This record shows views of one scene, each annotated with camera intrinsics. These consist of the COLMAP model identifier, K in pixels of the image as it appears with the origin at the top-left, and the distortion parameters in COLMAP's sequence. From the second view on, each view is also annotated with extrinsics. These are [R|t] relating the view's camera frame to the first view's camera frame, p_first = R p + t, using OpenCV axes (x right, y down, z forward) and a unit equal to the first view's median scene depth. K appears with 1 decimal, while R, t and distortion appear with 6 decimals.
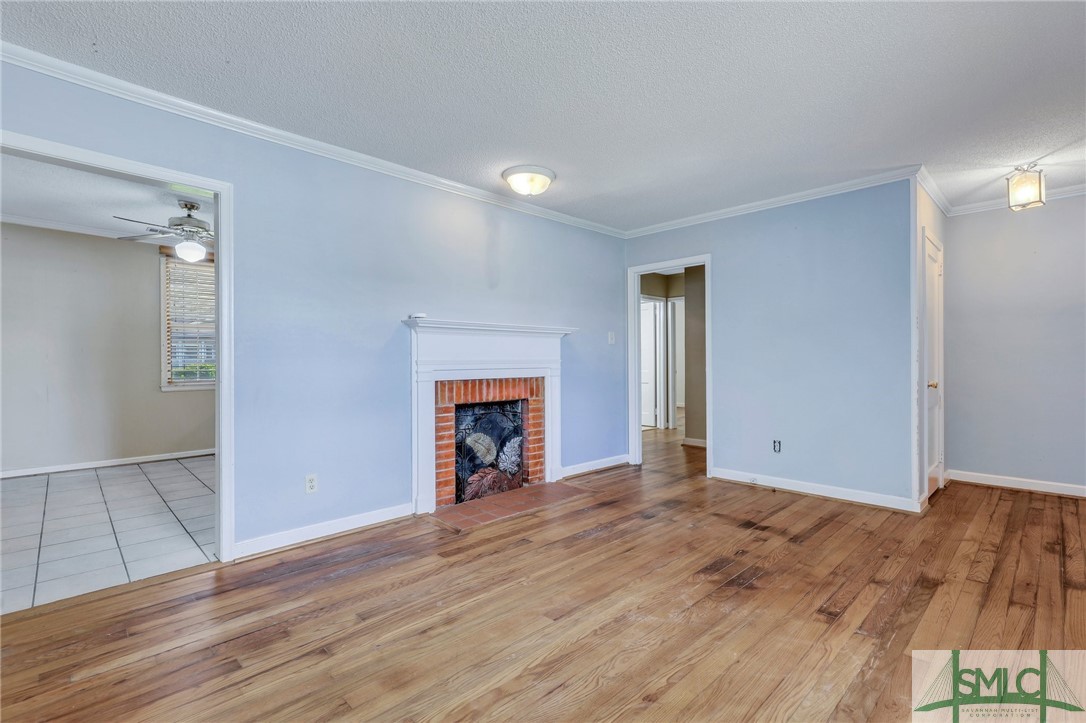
lens RADIAL K [[494.5, 0, 542.6], [0, 494.5, 360.2], [0, 0, 1]] dist [0.000681, 0.000006]
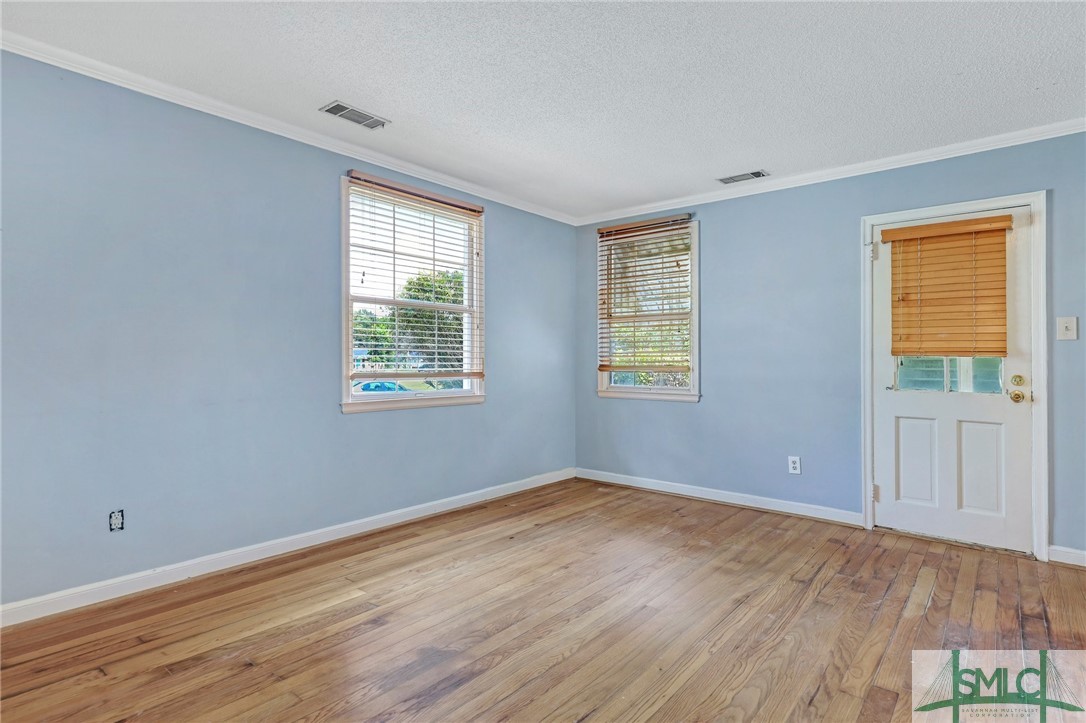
lens RADIAL K [[571.6, 0, 543.0], [0, 571.6, 361.5], [0, 0, 1]] dist [0.016750, 0.000248]
pose [[-0.992729, 0.000104, -0.120368, 0.283478], [0.000290, 0.999999, -0.001529, -0.003181], [0.120368, -0.001553, -0.992728, 1.583250]]
